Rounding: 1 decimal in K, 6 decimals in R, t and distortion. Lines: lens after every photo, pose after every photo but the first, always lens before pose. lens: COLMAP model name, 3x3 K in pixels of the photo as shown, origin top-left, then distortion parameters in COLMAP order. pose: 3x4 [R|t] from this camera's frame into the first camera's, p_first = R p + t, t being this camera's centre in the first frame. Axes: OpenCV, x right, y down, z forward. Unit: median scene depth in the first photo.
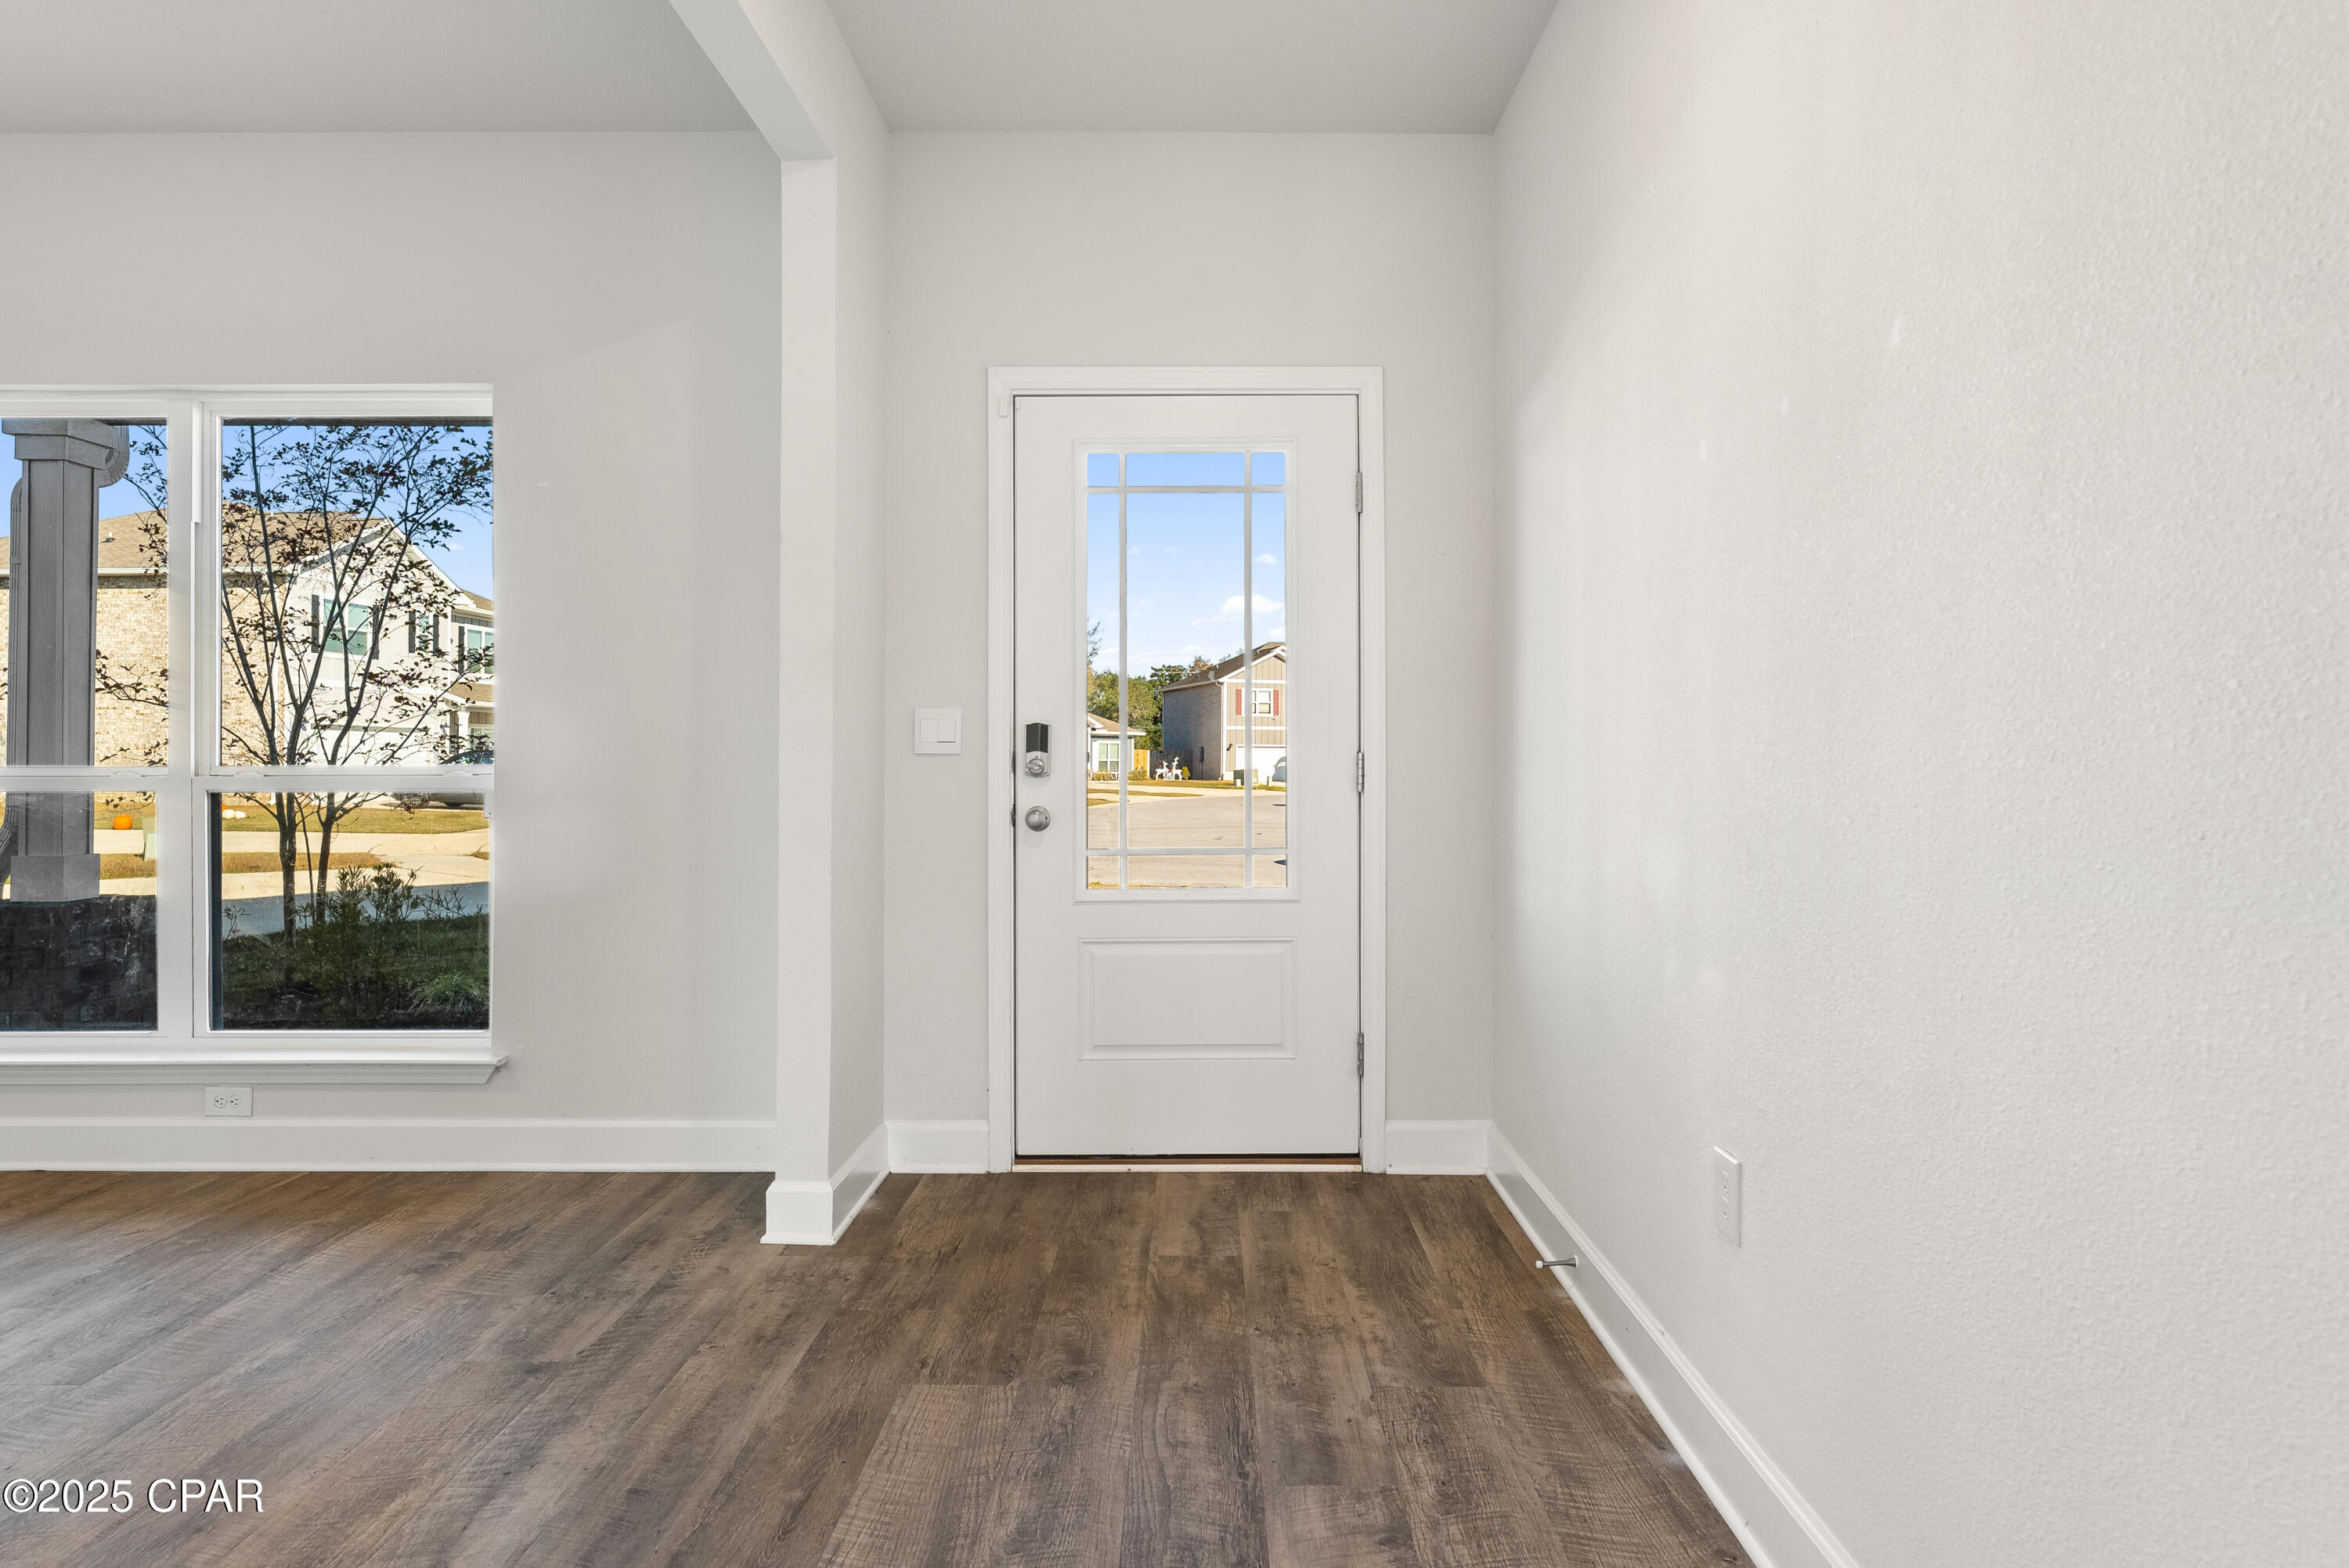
lens RADIAL K [[1317.5, 0, 1176.3], [0, 1317.5, 748.5], [0, 0, 1]] dist [-0.006313, 0.000491]
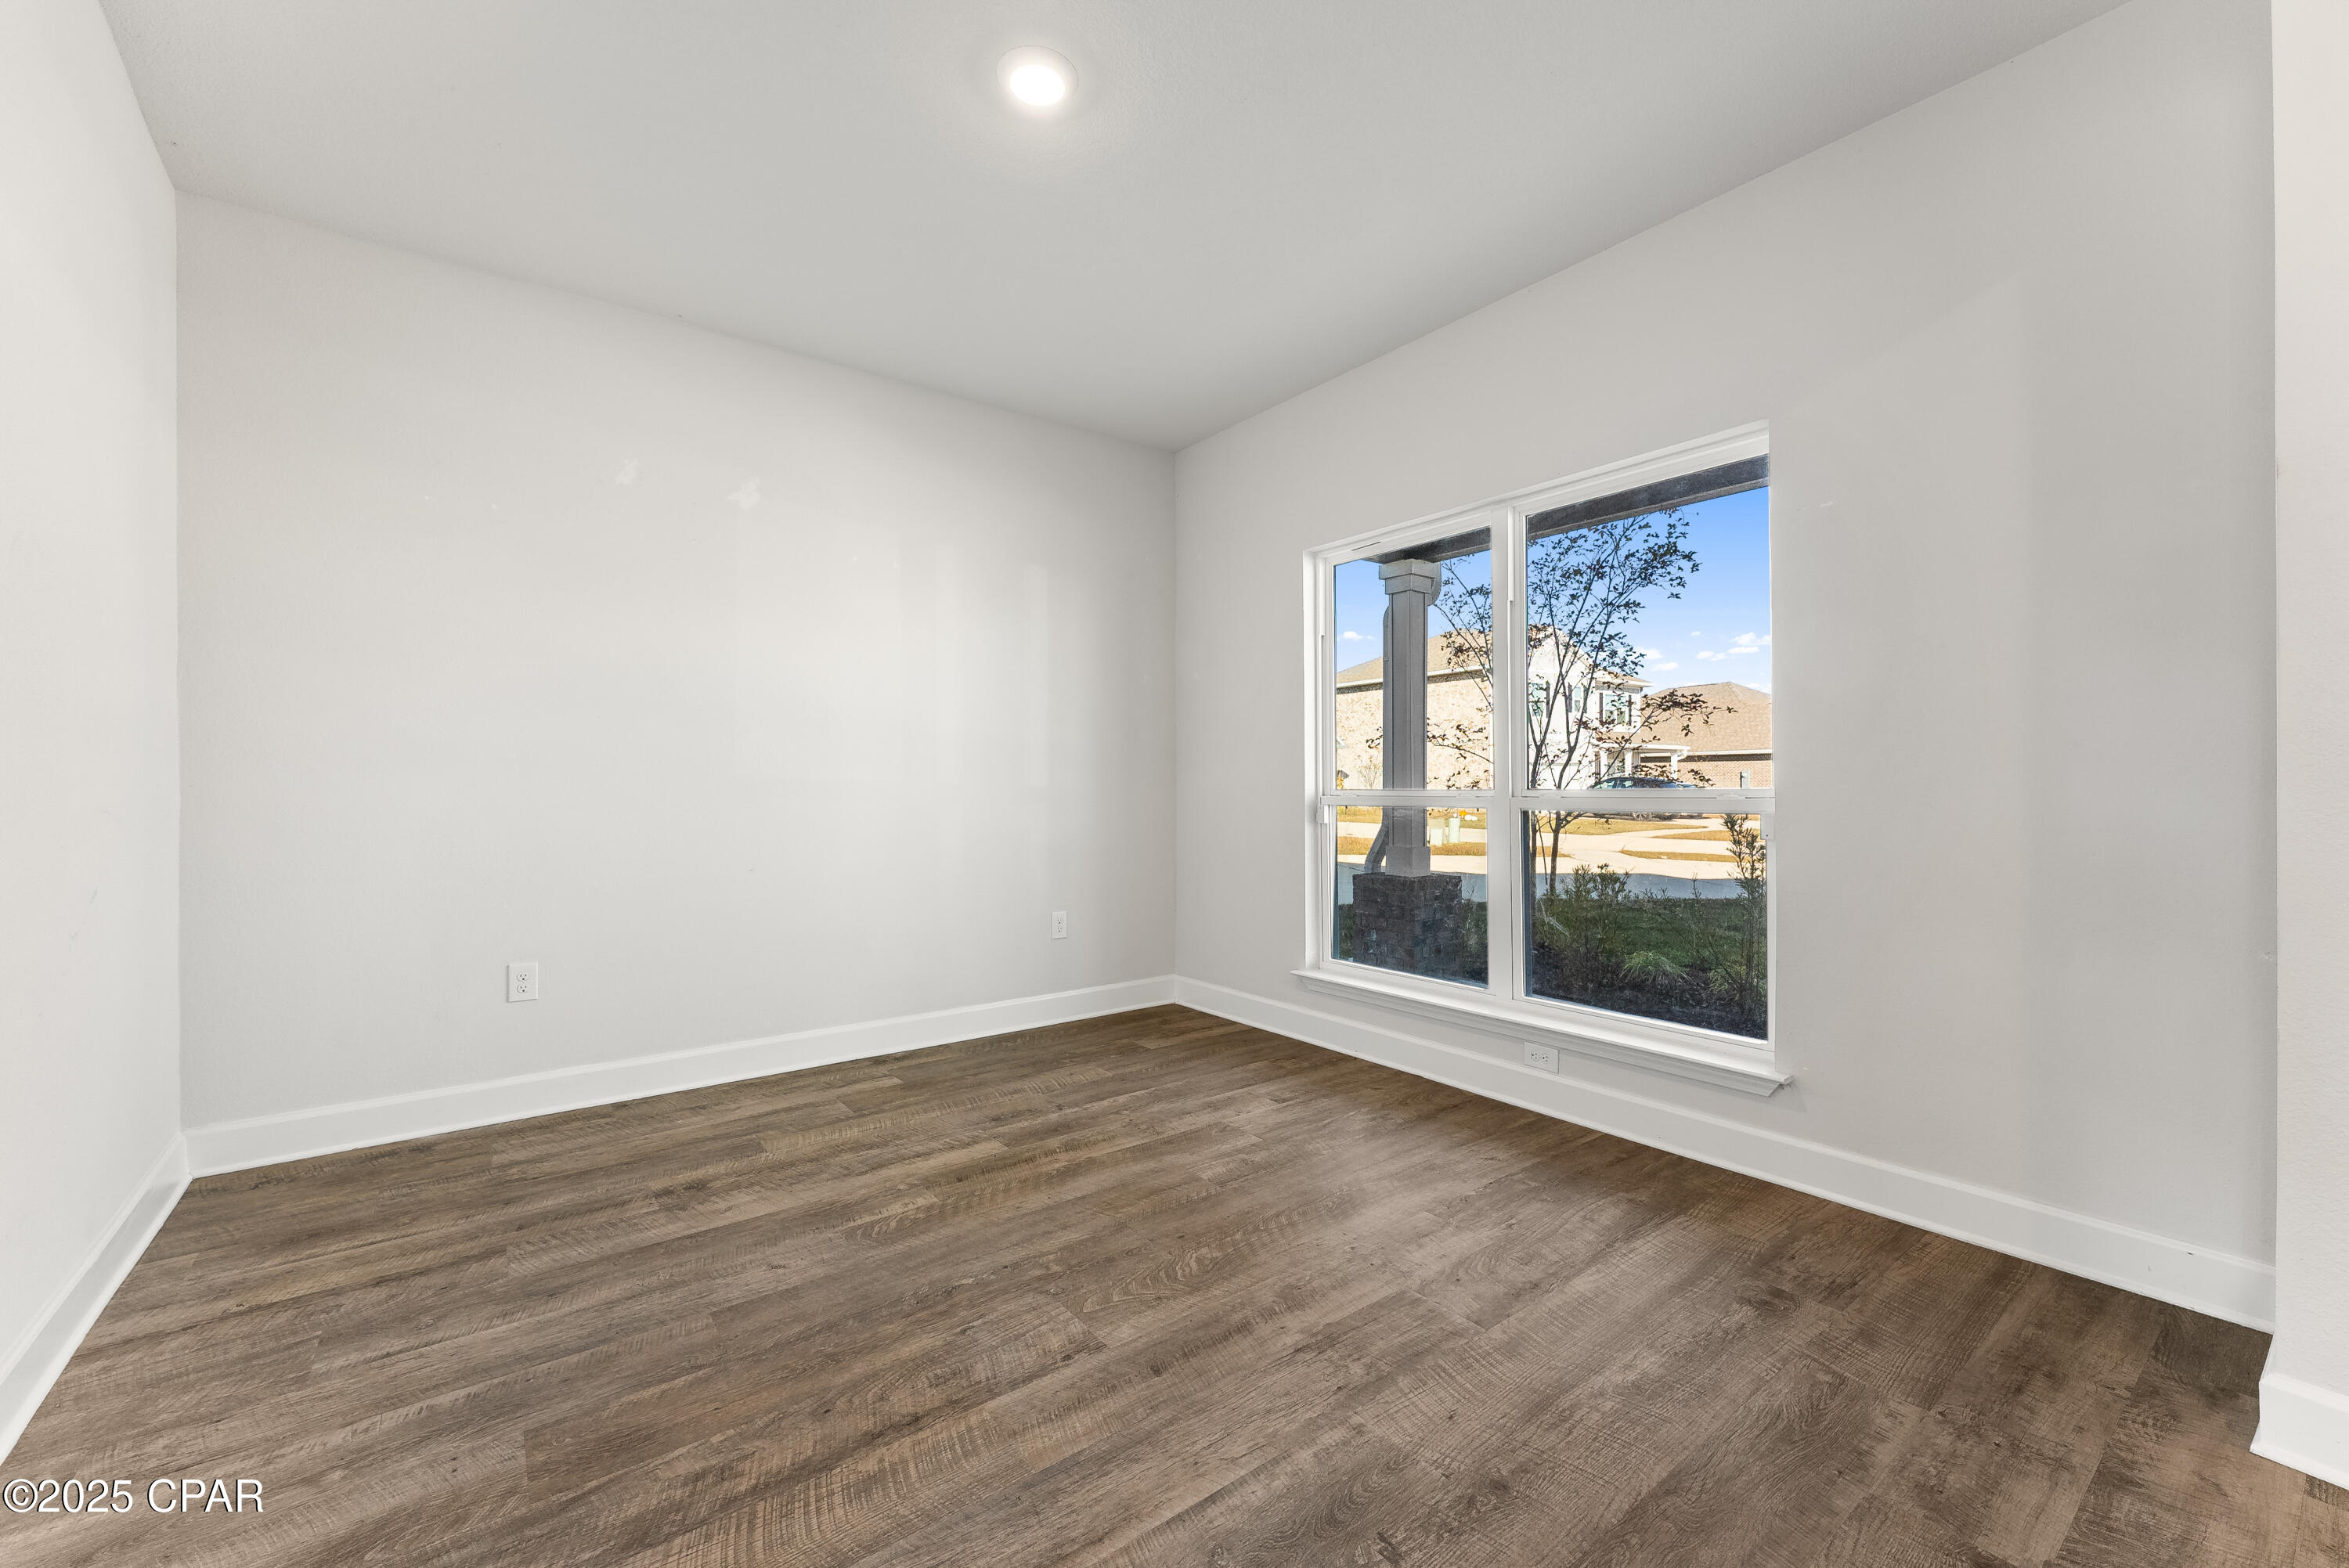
lens RADIAL K [[935.7, 0, 1205.0], [0, 935.7, 786.2], [0, 0, 1]] dist [-0.000516, -0.000038]
pose [[0.626329, -0.001053, -0.779558, -0.218835], [0.009500, 0.999935, 0.006282, 0.001433], [0.779501, -0.011340, 0.626299, 0.187211]]
